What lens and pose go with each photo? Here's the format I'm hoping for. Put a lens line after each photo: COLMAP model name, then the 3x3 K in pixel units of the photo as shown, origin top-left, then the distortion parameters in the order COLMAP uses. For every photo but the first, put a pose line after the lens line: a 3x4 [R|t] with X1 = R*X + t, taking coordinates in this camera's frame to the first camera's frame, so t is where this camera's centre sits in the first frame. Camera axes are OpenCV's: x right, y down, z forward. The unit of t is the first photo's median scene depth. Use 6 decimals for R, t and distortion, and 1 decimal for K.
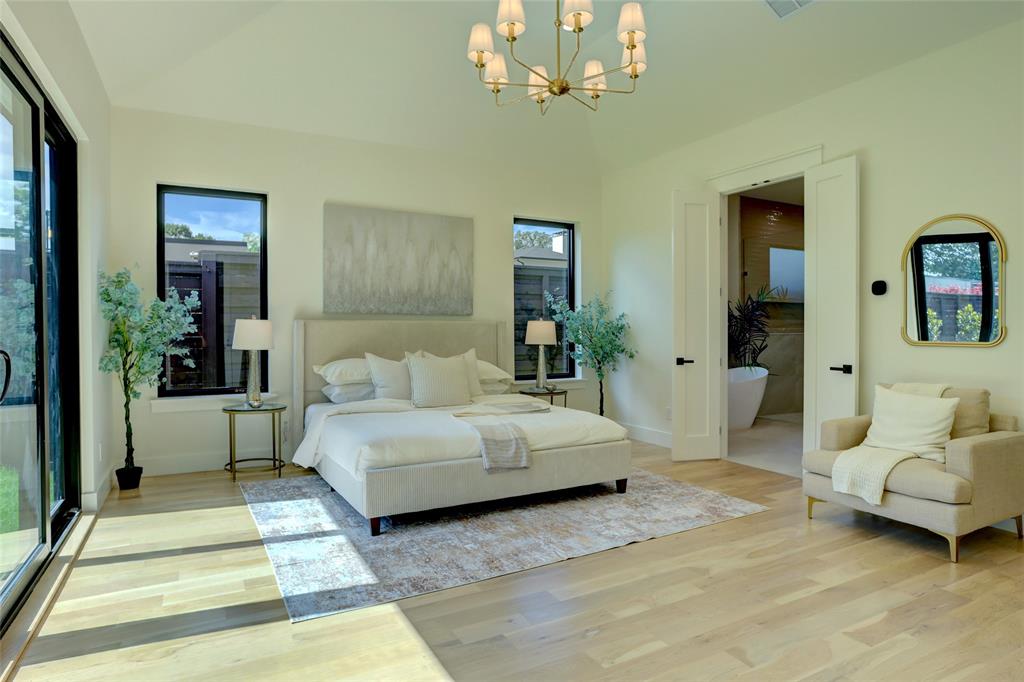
lens RADIAL K [[585.3, 0, 509.5], [0, 585.3, 333.0], [0, 0, 1]] dist [-0.046968, 0.010656]
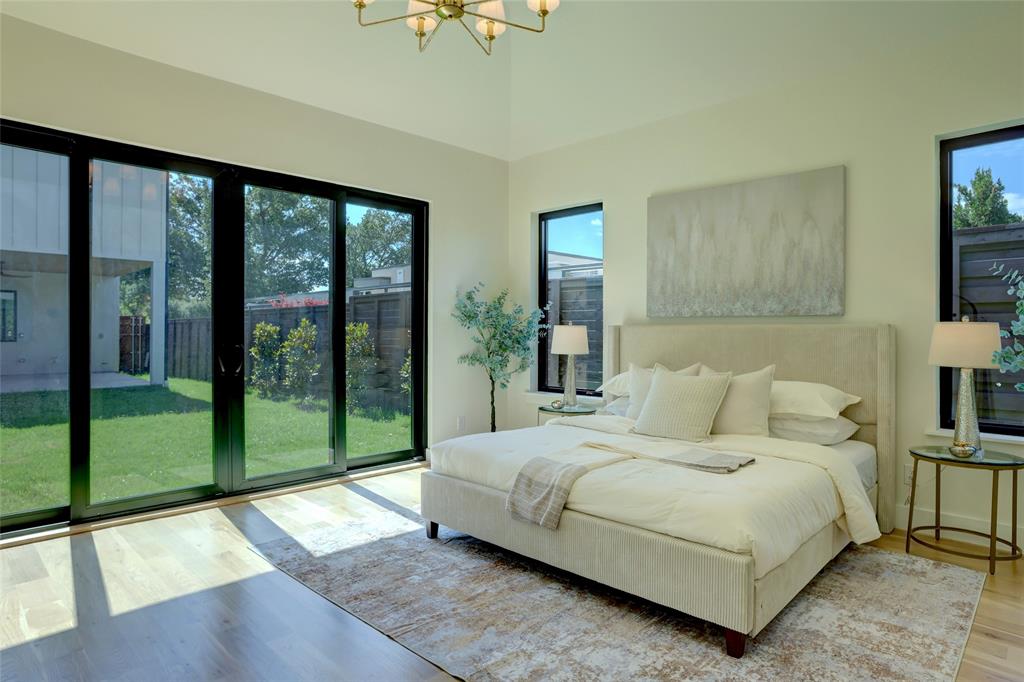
lens RADIAL K [[585.3, 0, 505.4], [0, 585.3, 338.0], [0, 0, 1]] dist [-0.046968, 0.010656]
pose [[0.290814, 0.008410, -0.956743, 0.544312], [-0.013611, 0.999897, 0.004652, -0.004052], [0.956683, 0.011670, 0.290898, 0.579817]]
